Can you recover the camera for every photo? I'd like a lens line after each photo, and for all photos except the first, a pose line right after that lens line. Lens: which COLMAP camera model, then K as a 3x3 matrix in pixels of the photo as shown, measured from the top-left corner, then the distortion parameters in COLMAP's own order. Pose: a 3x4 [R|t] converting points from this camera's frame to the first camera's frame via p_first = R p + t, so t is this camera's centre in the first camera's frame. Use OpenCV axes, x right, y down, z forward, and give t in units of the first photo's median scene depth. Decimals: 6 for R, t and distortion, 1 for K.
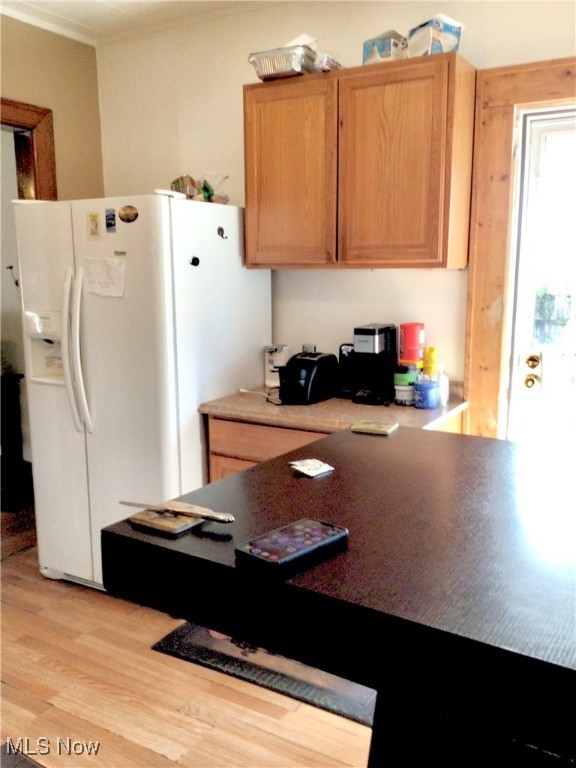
lens RADIAL K [[695.4, 0, 288.0], [0, 695.4, 384.0], [0, 0, 1]] dist [0.116586, -0.196902]
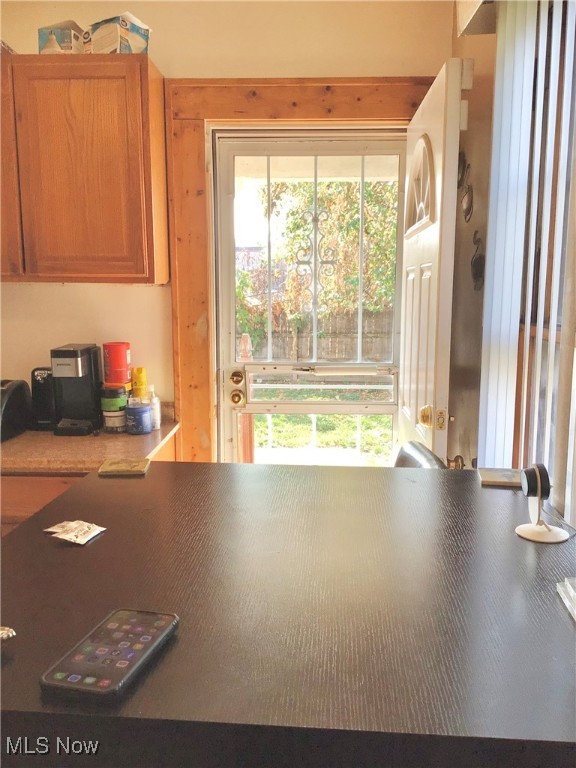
lens RADIAL K [[695.4, 0, 288.0], [0, 695.4, 384.0], [0, 0, 1]] dist [0.116586, -0.196902]
pose [[0.882921, -0.061414, 0.465488, -0.056815], [0.071327, 0.997446, -0.003693, -0.013580], [-0.464072, 0.036462, 0.885047, 0.086275]]
